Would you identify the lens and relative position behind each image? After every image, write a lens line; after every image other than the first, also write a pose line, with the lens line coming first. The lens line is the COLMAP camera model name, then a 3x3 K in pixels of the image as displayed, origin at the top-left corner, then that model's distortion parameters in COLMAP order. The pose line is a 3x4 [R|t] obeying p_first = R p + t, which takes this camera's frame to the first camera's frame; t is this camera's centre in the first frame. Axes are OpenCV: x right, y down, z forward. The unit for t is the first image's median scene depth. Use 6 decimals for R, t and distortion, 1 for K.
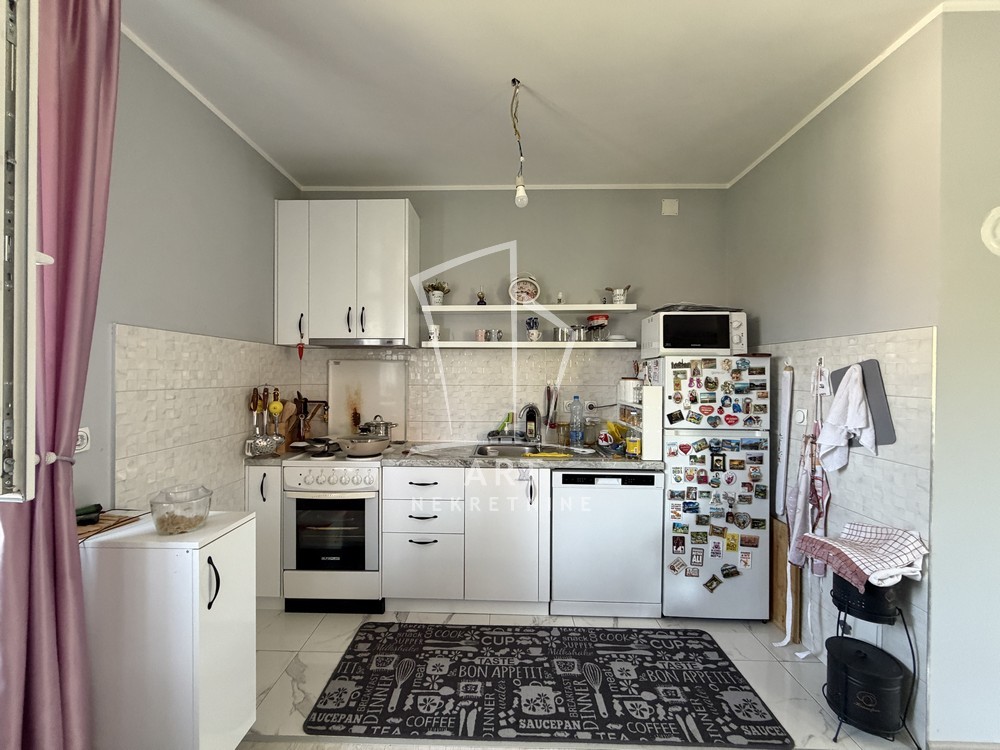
lens RADIAL K [[400.4, 0, 494.5], [0, 400.4, 377.9], [0, 0, 1]] dist [-0.001172, 0.000475]
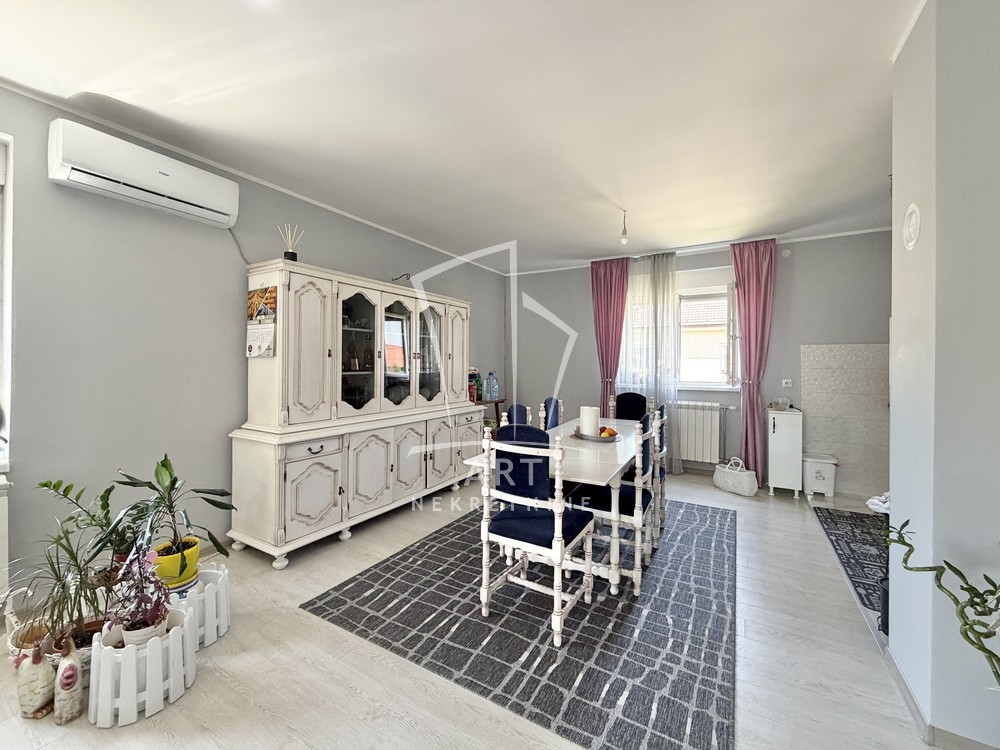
lens RADIAL K [[400.4, 0, 500.1], [0, 400.4, 366.6], [0, 0, 1]] dist [-0.001172, 0.000475]
pose [[-0.483936, -0.001247, -0.875102, 1.804044], [-0.011292, 0.999925, 0.004819, 0.022344], [0.875030, 0.012214, -0.483914, 0.342465]]
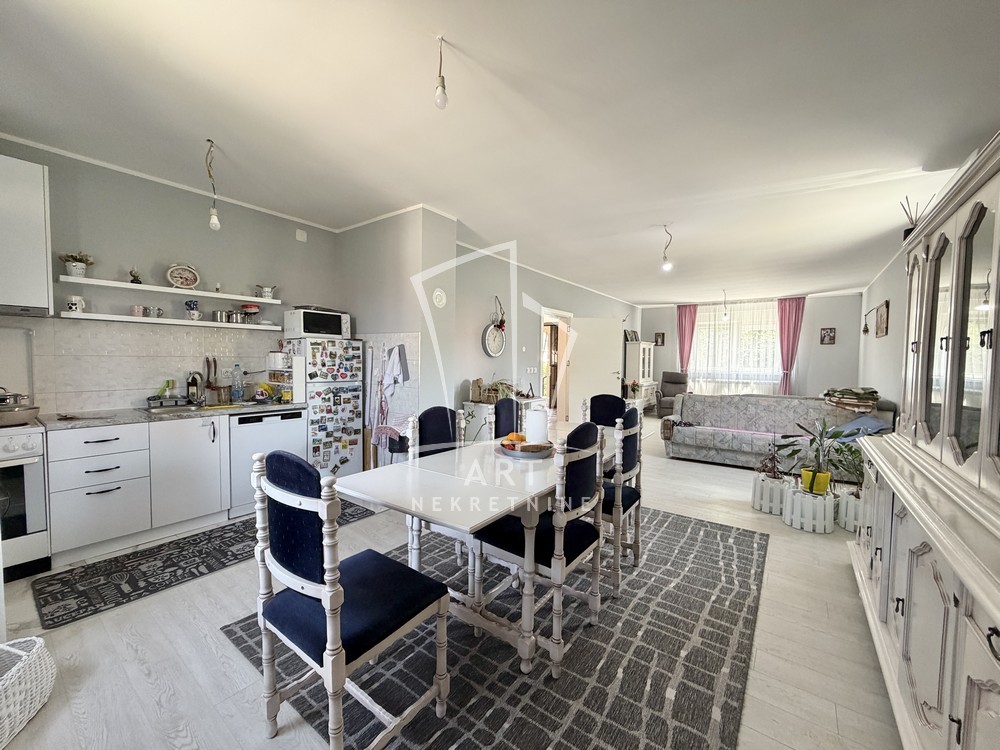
lens RADIAL K [[400.4, 0, 495.0], [0, 400.4, 375.4], [0, 0, 1]] dist [-0.001172, 0.000475]
pose [[0.584899, -0.030382, 0.810537, -0.449035], [-0.006594, 0.999087, 0.042208, 0.023540], [-0.811079, -0.030032, 0.584165, -0.574099]]
